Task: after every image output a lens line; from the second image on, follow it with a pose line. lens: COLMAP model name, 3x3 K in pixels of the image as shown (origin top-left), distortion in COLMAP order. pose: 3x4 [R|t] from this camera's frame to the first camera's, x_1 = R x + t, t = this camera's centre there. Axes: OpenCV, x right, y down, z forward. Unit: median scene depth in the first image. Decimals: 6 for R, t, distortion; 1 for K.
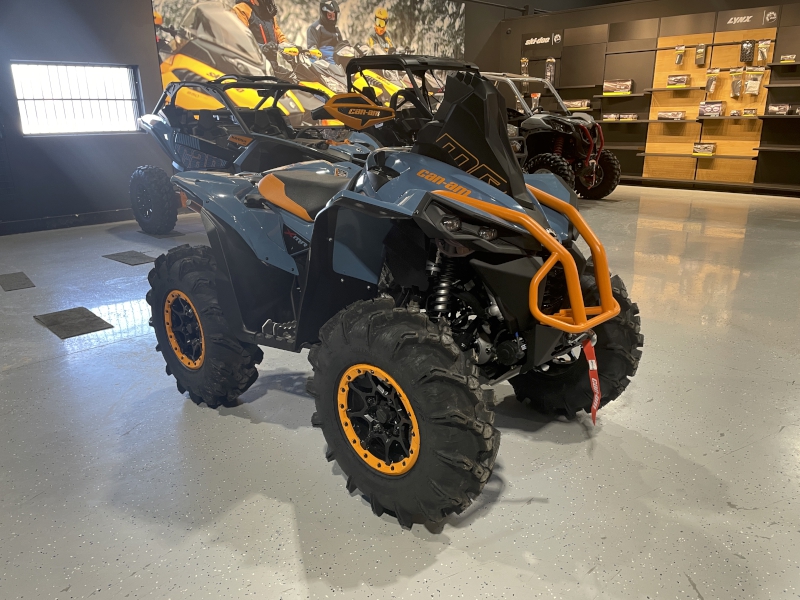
lens RADIAL K [[608.1, 0, 403.3], [0, 608.1, 299.9], [0, 0, 1]] dist [0.100022, -0.124721]
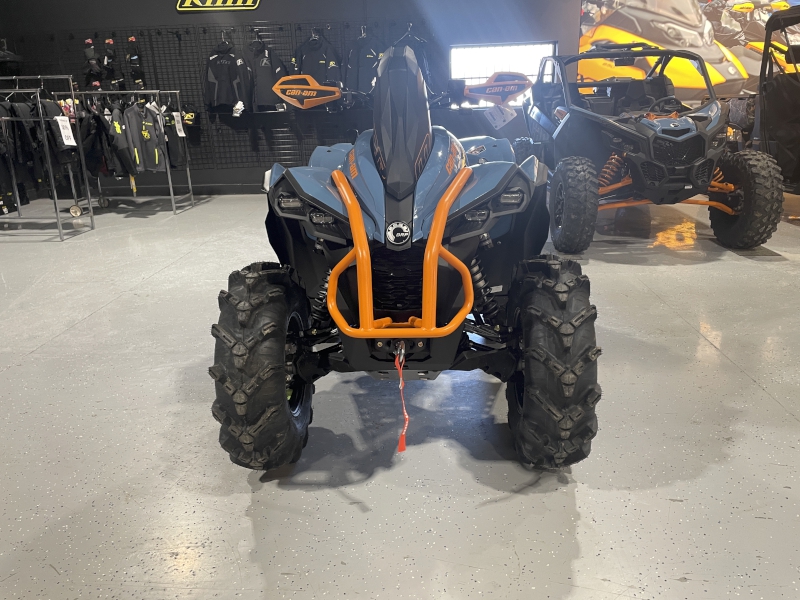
lens RADIAL K [[608.1, 0, 403.3], [0, 608.1, 299.9], [0, 0, 1]] dist [0.100022, -0.124721]
pose [[0.663697, 0.226724, -0.712813, 0.233021], [-0.194335, 0.972498, 0.128377, -0.031685], [0.722316, 0.053321, 0.689505, 0.101889]]
